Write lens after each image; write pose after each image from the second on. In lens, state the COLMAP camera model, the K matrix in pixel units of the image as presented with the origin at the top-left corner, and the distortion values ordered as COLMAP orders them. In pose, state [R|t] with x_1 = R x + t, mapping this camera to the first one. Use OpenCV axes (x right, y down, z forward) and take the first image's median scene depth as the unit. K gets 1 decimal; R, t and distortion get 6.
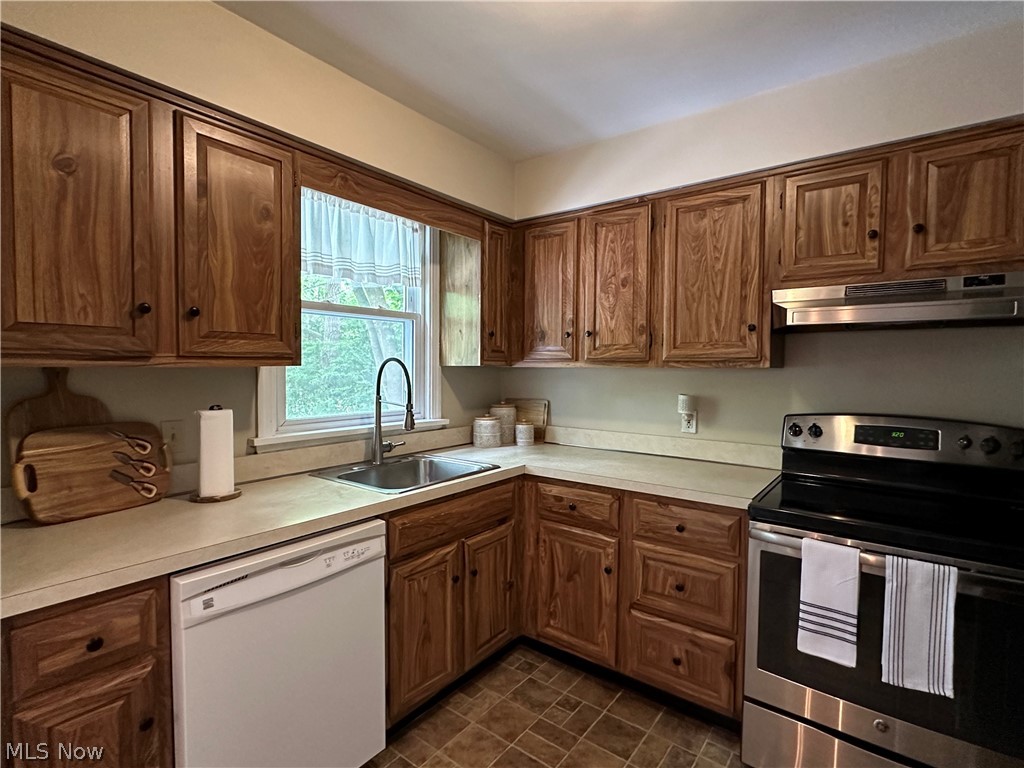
lens RADIAL K [[504.6, 0, 512.0], [0, 504.6, 384.0], [0, 0, 1]] dist [-0.003807, -0.000257]
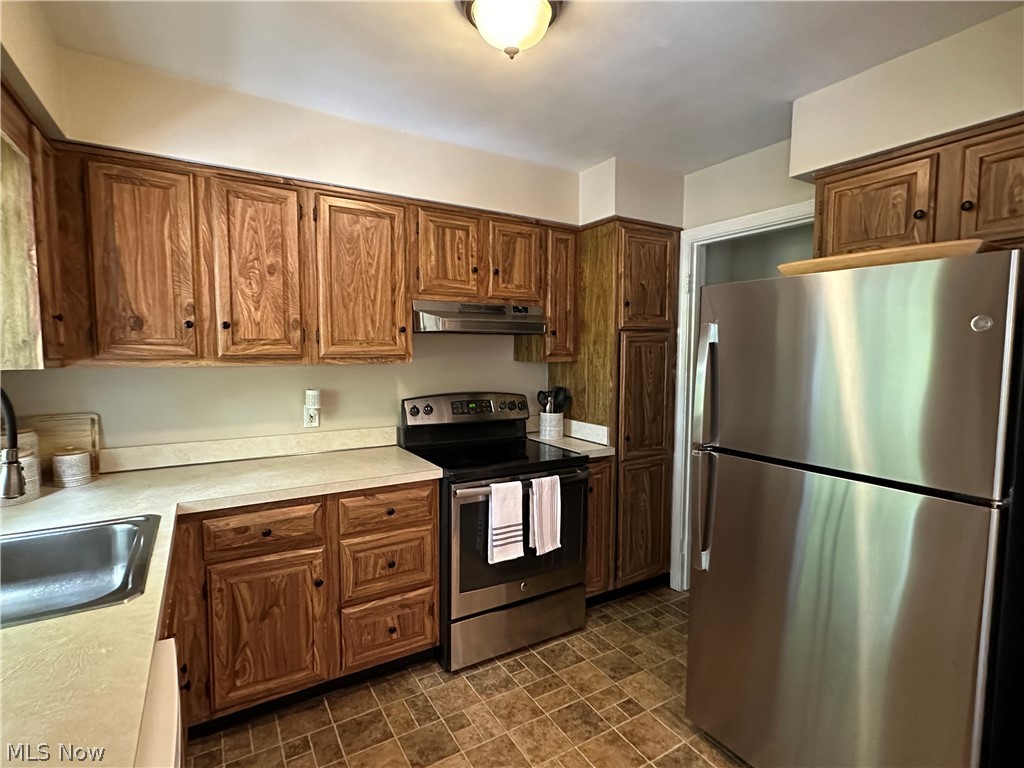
lens RADIAL K [[504.6, 0, 512.0], [0, 504.6, 384.0], [0, 0, 1]] dist [-0.003807, -0.000257]
pose [[0.361172, -0.070349, 0.929842, -0.517219], [0.029691, 0.997512, 0.063936, -0.049447], [-0.932027, 0.004516, 0.362362, 0.314025]]
